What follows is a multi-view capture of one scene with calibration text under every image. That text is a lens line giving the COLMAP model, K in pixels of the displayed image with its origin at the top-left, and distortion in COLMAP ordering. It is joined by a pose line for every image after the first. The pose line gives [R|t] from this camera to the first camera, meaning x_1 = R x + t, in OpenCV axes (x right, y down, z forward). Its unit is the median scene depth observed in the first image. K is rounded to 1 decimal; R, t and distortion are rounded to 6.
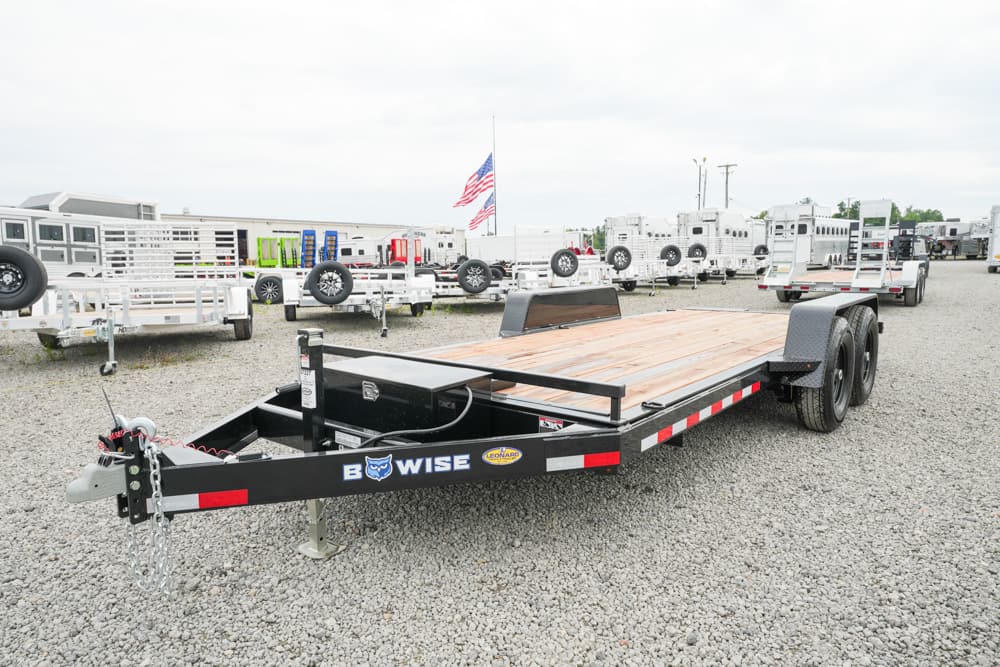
lens RADIAL K [[634.7, 0, 500.0], [0, 634.7, 333.5], [0, 0, 1]] dist [0.008593, 0.003702]
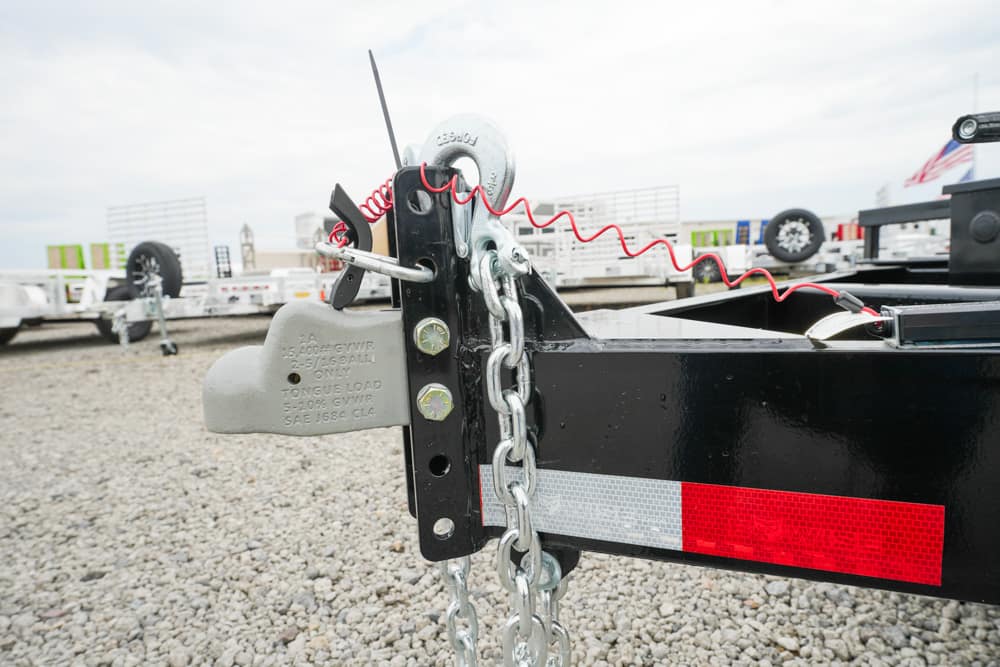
lens RADIAL K [[634.7, 0, 500.0], [0, 634.7, 333.5], [0, 0, 1]] dist [0.008593, 0.003702]
pose [[0.793827, 0.036134, -0.607070, -0.403610], [-0.028047, 0.999346, 0.022808, 0.203799], [0.607497, -0.001079, 0.794321, 0.812855]]
